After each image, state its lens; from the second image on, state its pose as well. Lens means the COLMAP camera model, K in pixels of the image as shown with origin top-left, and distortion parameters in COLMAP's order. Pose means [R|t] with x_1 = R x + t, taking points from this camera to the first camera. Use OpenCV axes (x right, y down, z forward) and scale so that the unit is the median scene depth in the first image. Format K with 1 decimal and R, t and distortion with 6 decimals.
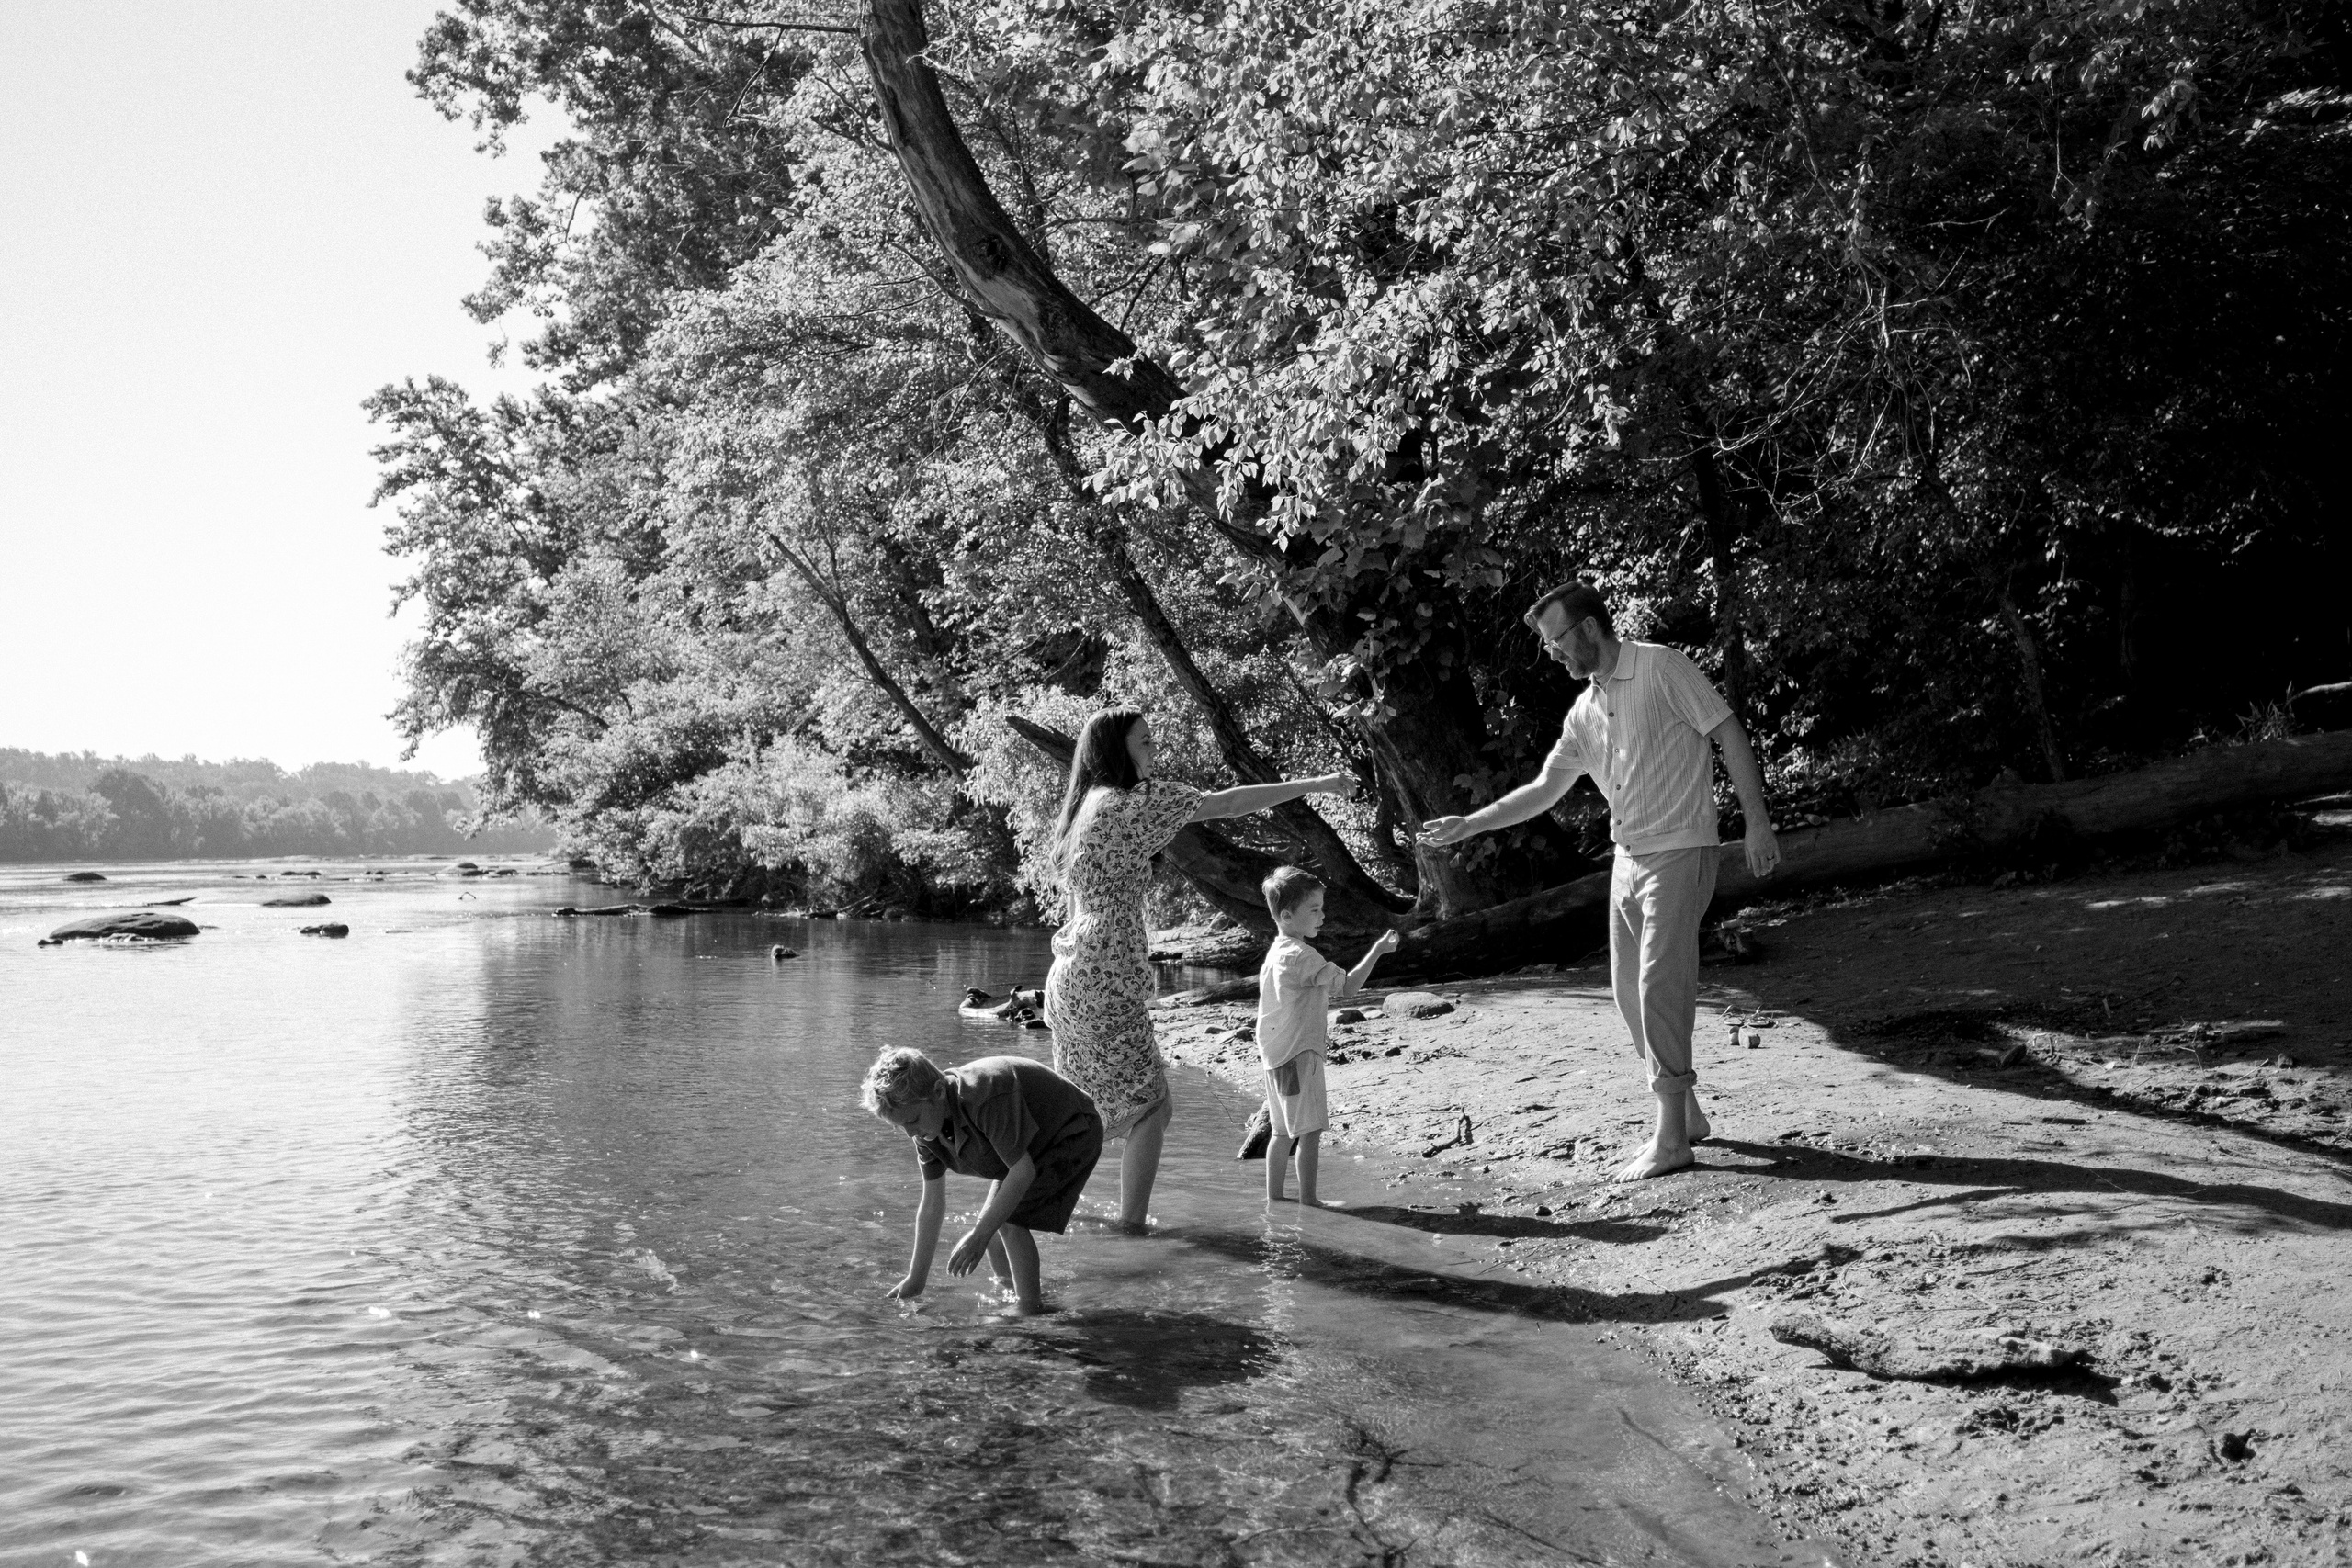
lens RADIAL K [[2326.6, 0, 1176.0], [0, 2326.6, 784.0], [0, 0, 1]] dist [-0.087705, 0.280210]
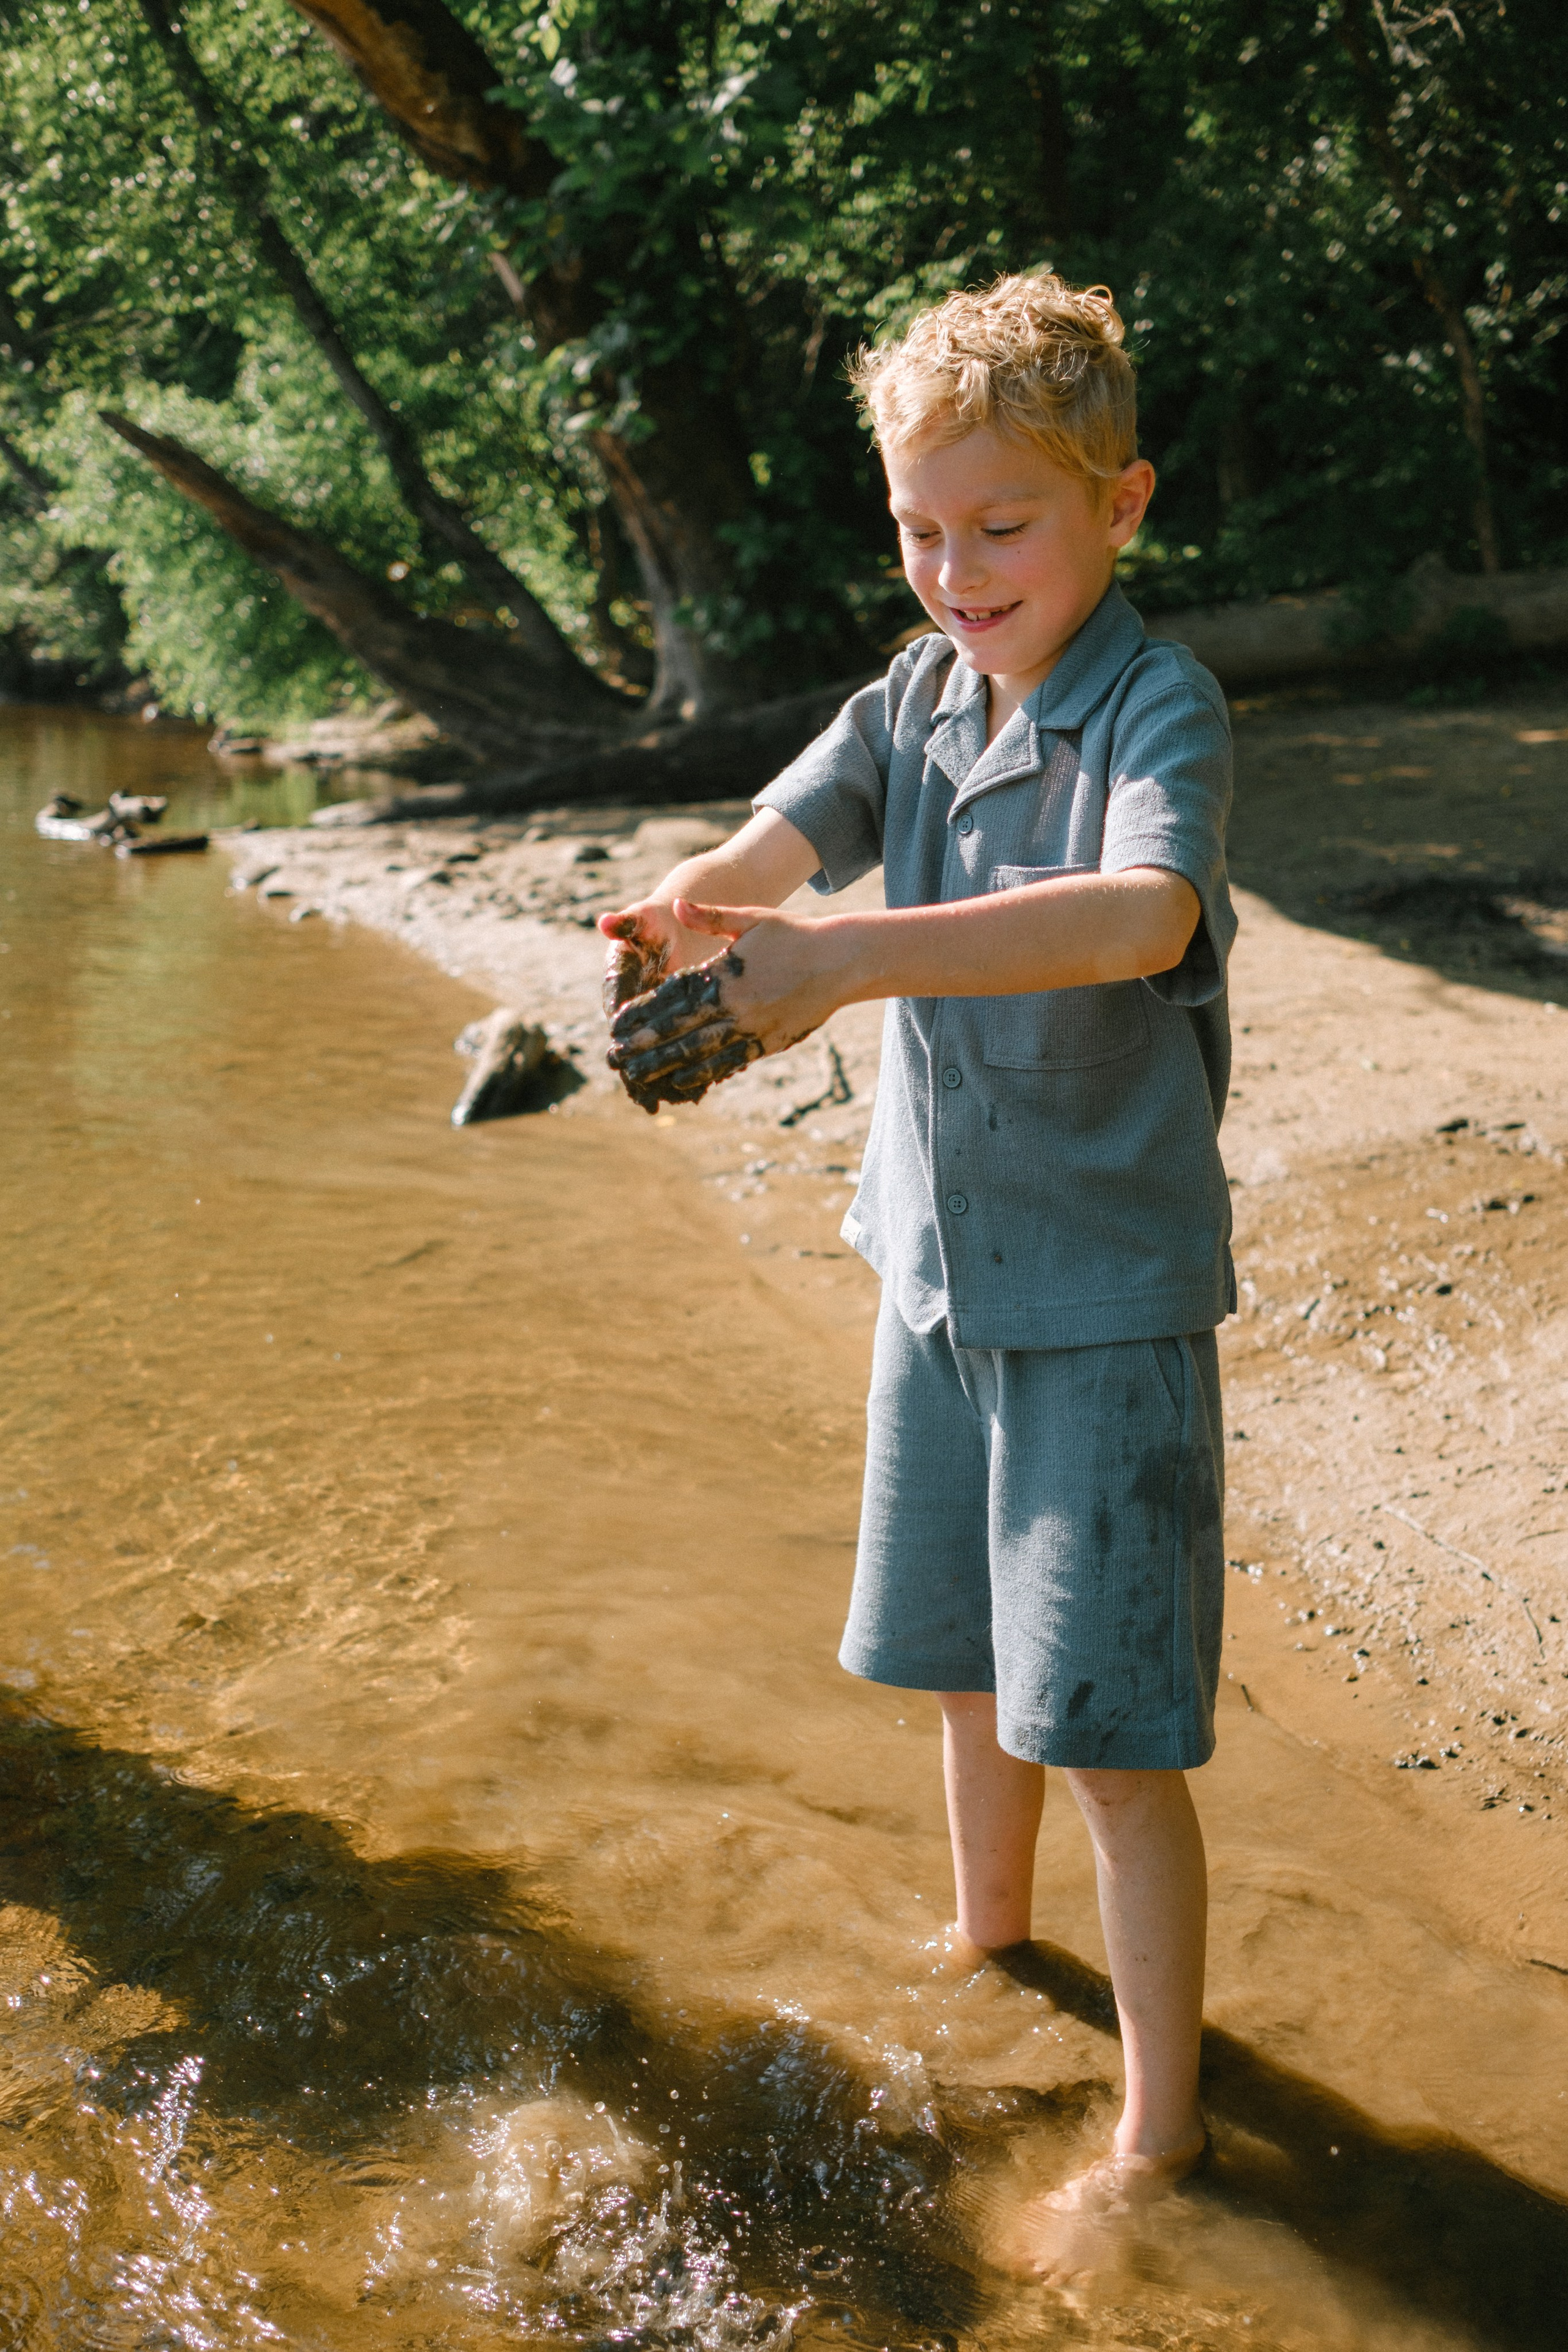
lens RADIAL K [[2326.9, 0, 784.0], [0, 2326.9, 1176.0], [0, 0, 1]] dist [-0.087705, 0.280210]
pose [[0.981080, -0.000121, 0.193604, -0.003001], [-0.048171, 0.968399, 0.244710, 0.012612], [-0.187516, -0.249406, 0.950071, 0.193377]]
